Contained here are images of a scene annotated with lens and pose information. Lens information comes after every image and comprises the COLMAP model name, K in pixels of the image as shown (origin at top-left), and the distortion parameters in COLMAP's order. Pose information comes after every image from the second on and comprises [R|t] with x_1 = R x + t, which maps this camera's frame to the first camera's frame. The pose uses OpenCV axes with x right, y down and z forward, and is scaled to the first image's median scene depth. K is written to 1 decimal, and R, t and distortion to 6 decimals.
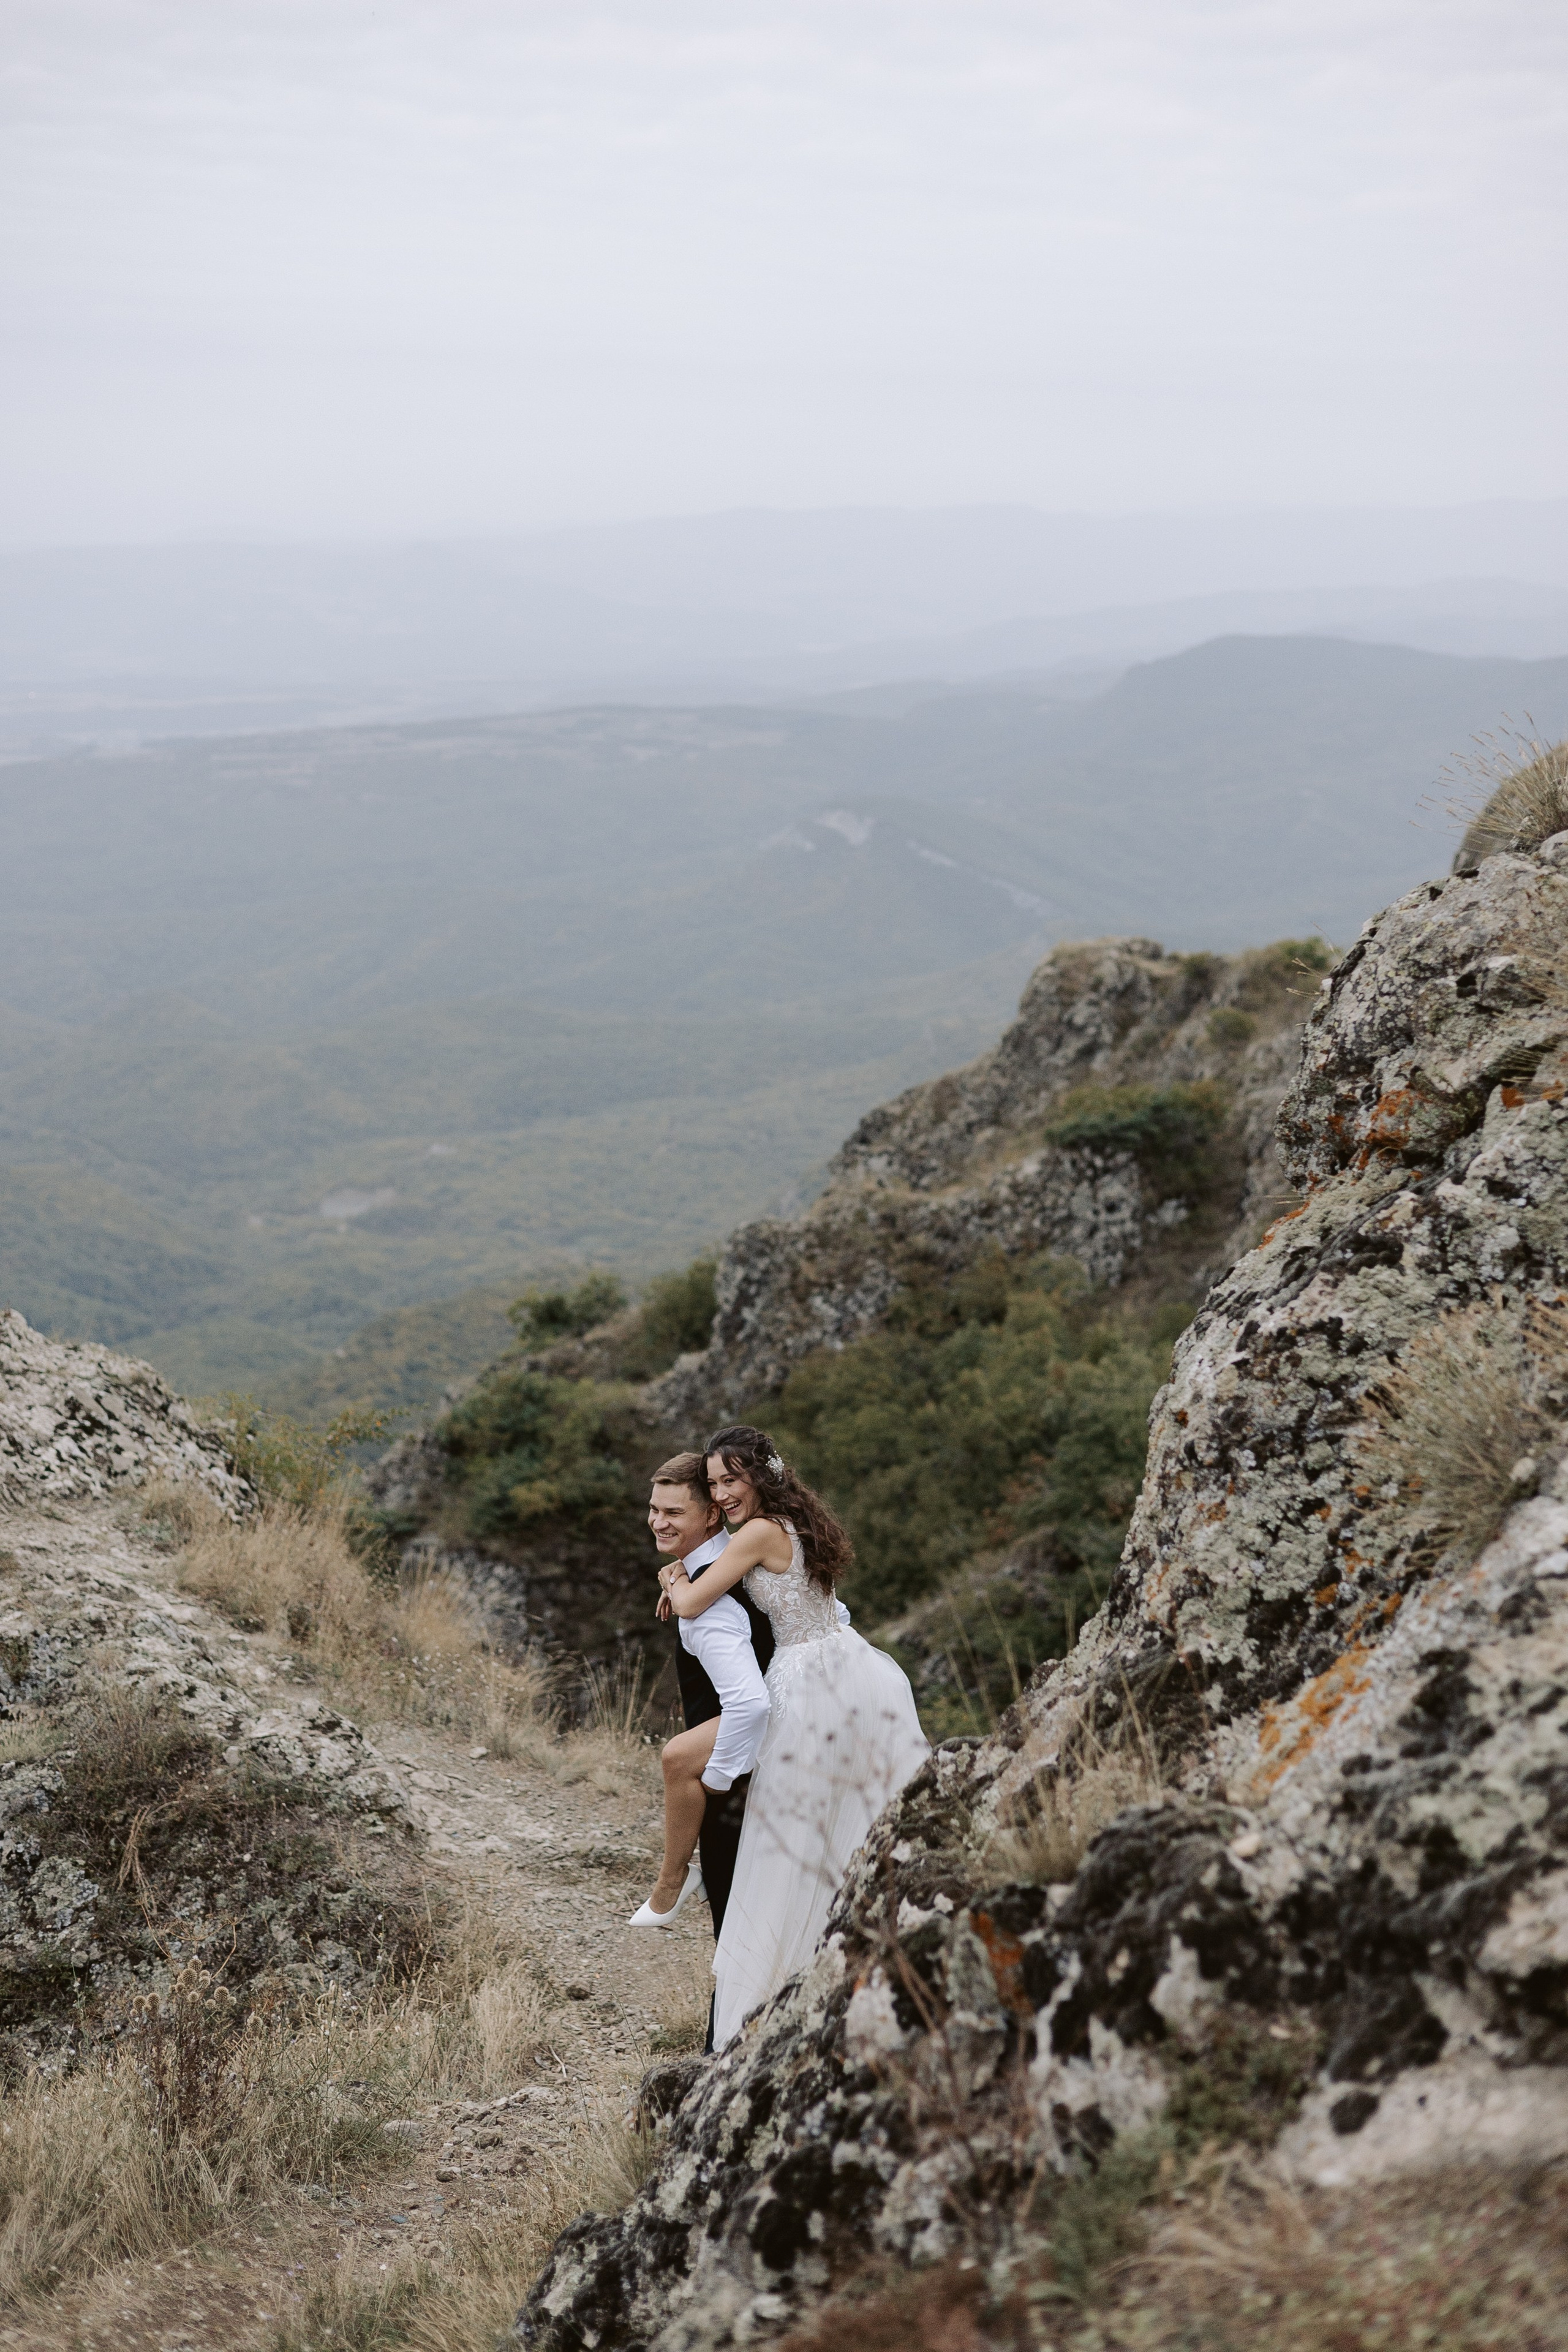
lens RADIAL K [[3234.9, 0, 783.7], [0, 3234.9, 1209.0], [0, 0, 1]] dist [0.010043, 0.066533]
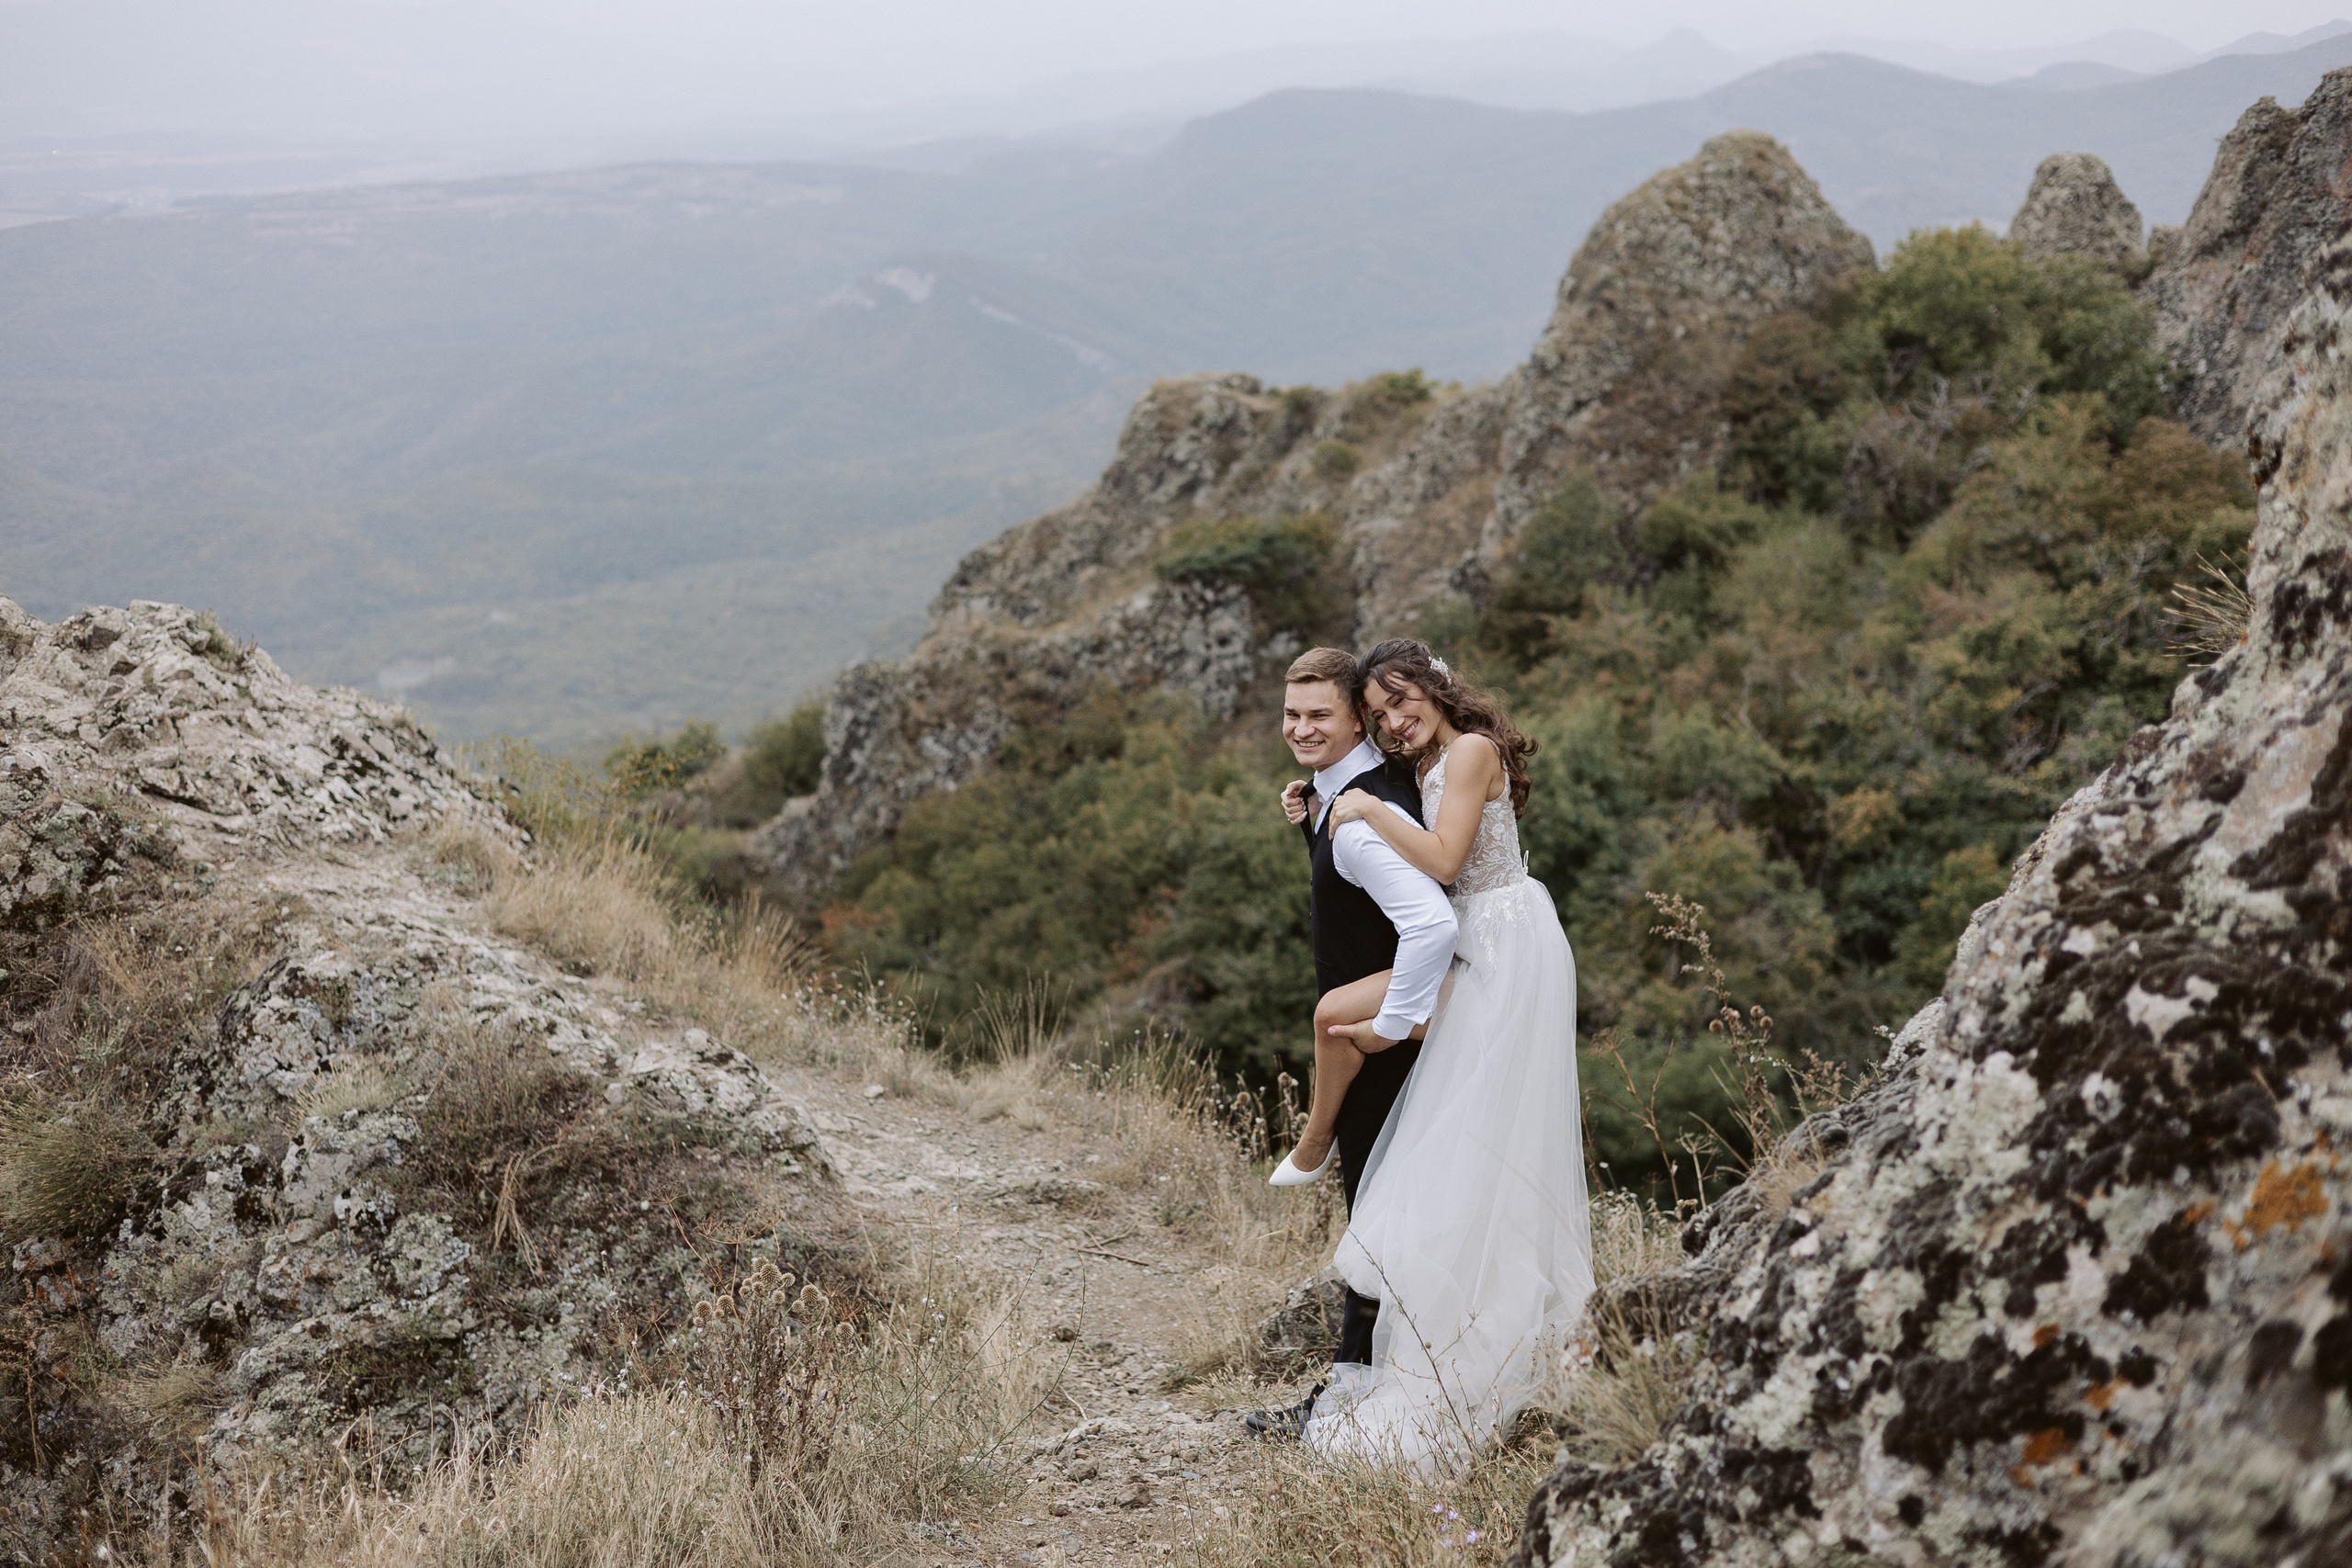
lens RADIAL K [[3234.6, 0, 1176.0], [0, 3234.6, 784.0], [0, 0, 1]] dist [0.010043, 0.066533]
pose [[0.994808, -0.022592, 0.099226, -0.080390], [0.019042, 0.999149, 0.036575, 0.043627], [-0.099967, -0.034495, 0.994393, 0.094475]]
